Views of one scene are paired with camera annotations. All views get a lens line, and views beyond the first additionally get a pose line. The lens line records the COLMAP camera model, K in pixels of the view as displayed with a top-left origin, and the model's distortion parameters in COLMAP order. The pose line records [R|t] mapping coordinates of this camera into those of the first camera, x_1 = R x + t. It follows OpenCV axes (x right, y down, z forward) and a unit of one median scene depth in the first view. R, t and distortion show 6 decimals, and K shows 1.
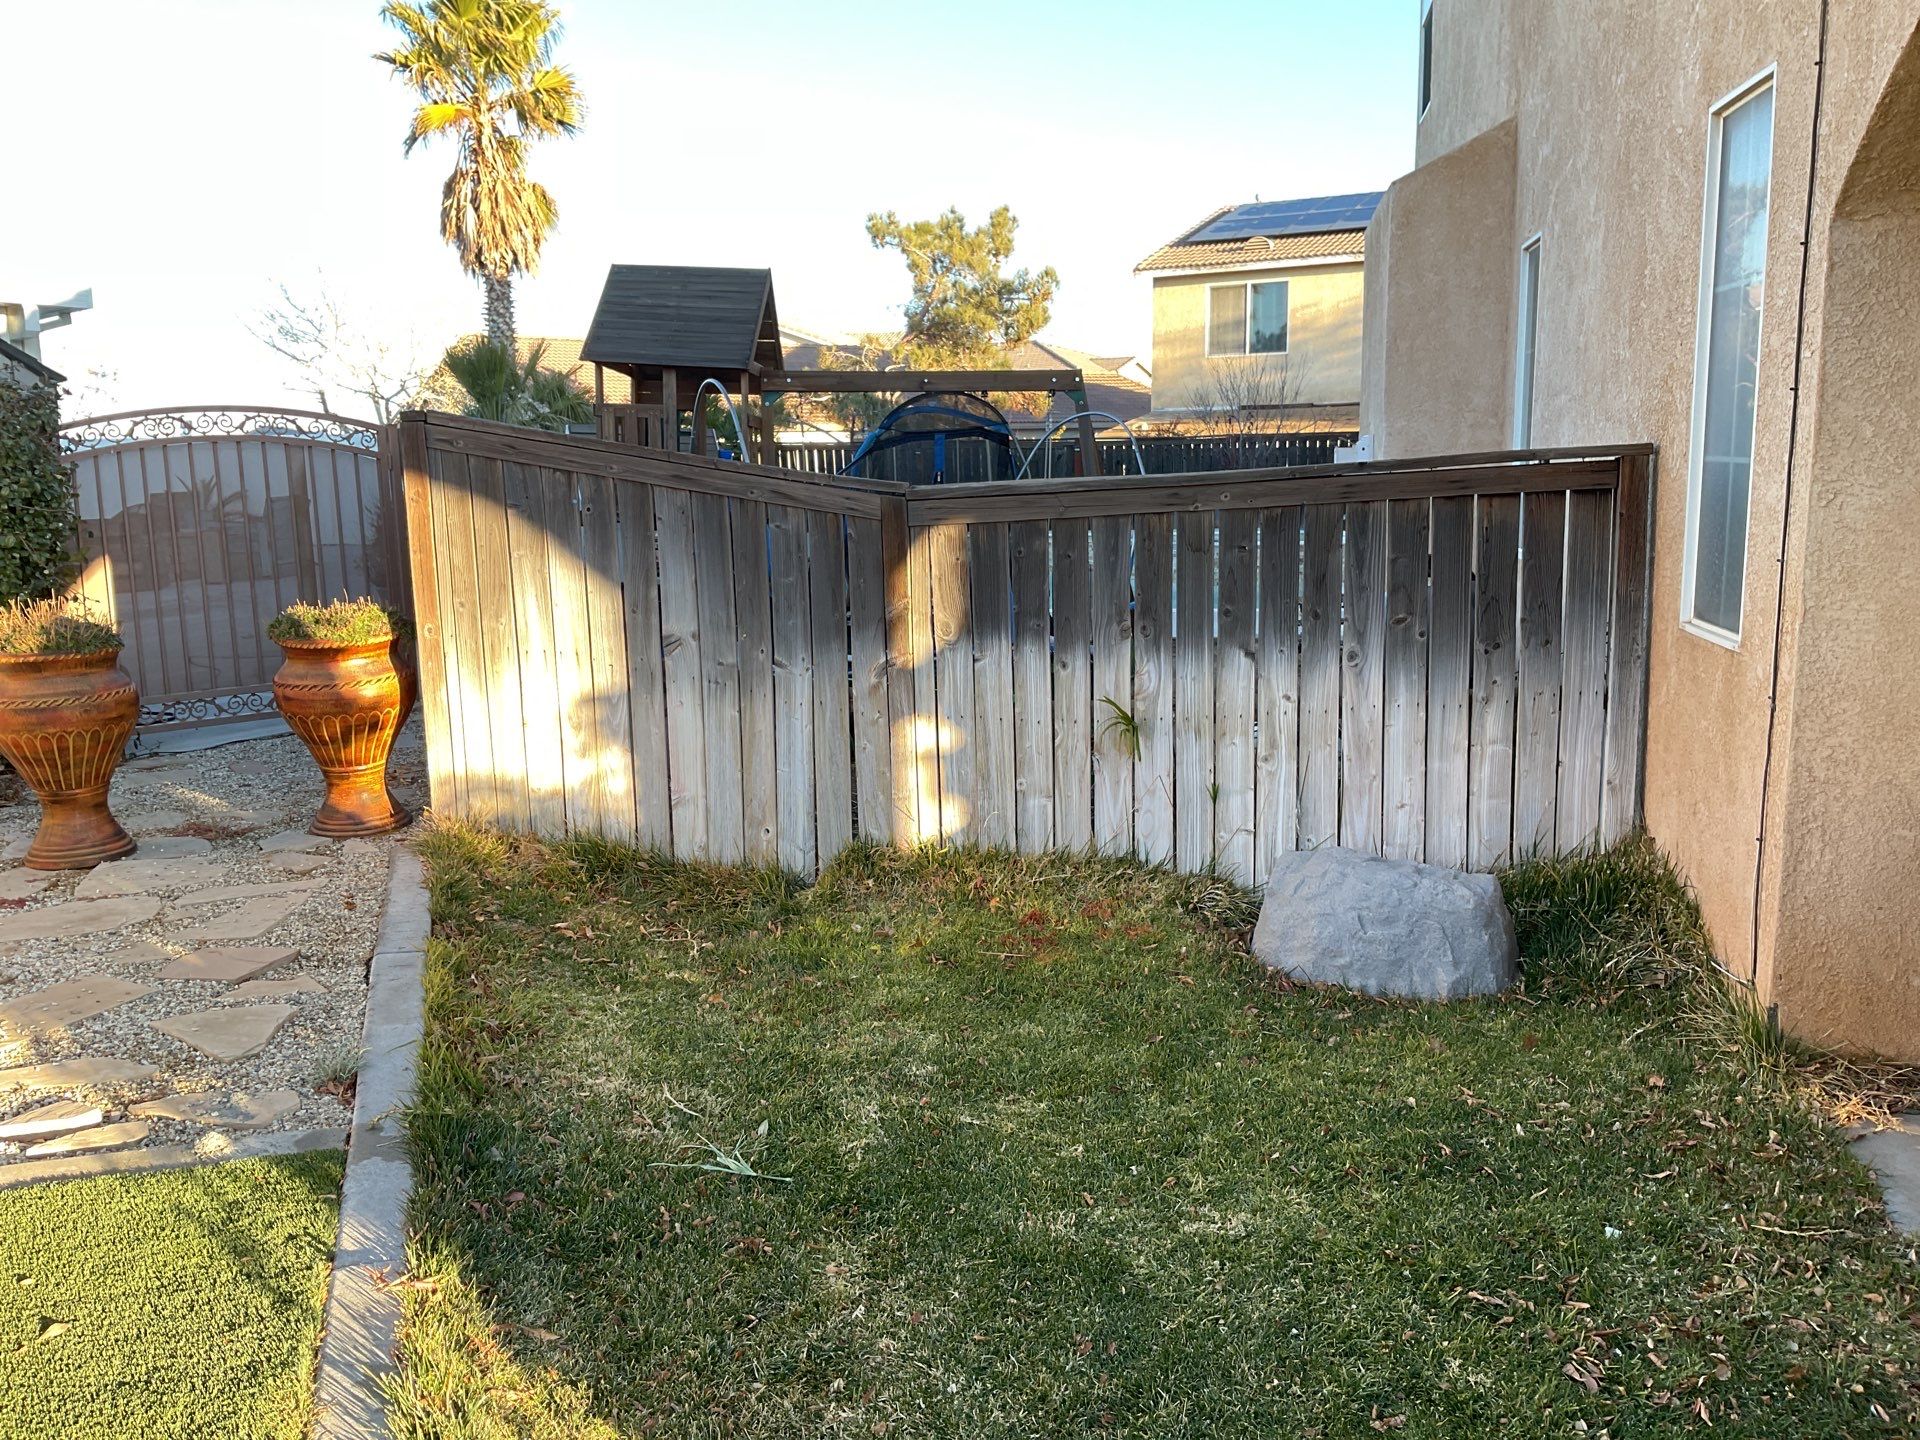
lens RADIAL K [[1549.9, 0, 960.0], [0, 1549.9, 720.0], [0, 0, 1]] dist [0.068961, -0.098344]
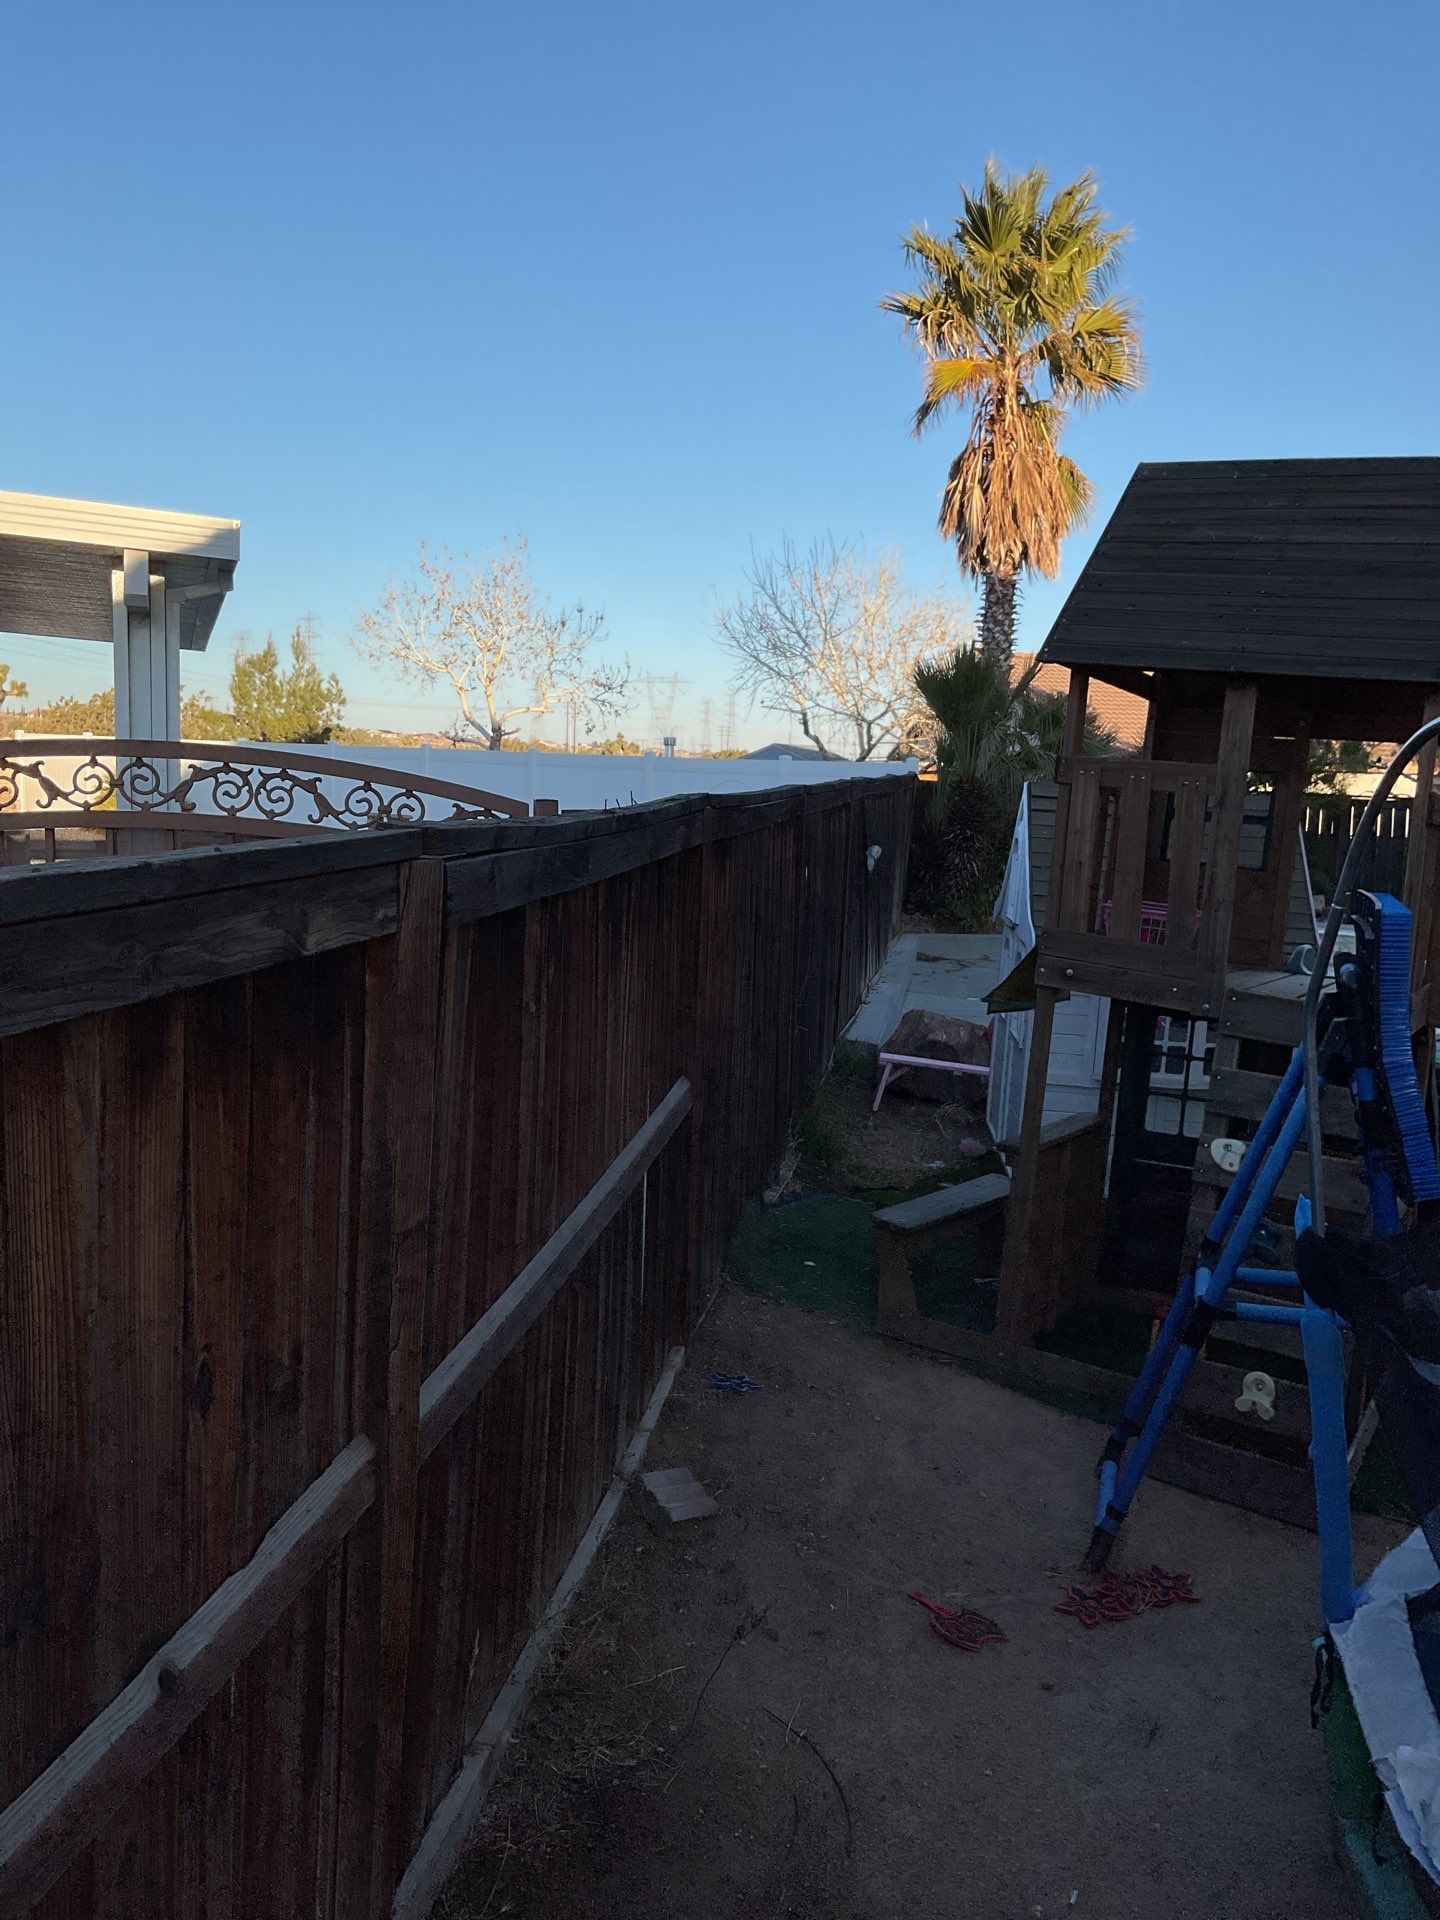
lens RADIAL K [[1605.0, 0, 720.0], [0, 1605.0, 960.0], [0, 0, 1]] dist [0.056275, -0.122743]
pose [[0.893380, 0.098717, -0.438324, -0.144106], [-0.124205, 0.991810, -0.029781, -0.151450], [0.431794, 0.081047, 0.898324, 0.695530]]
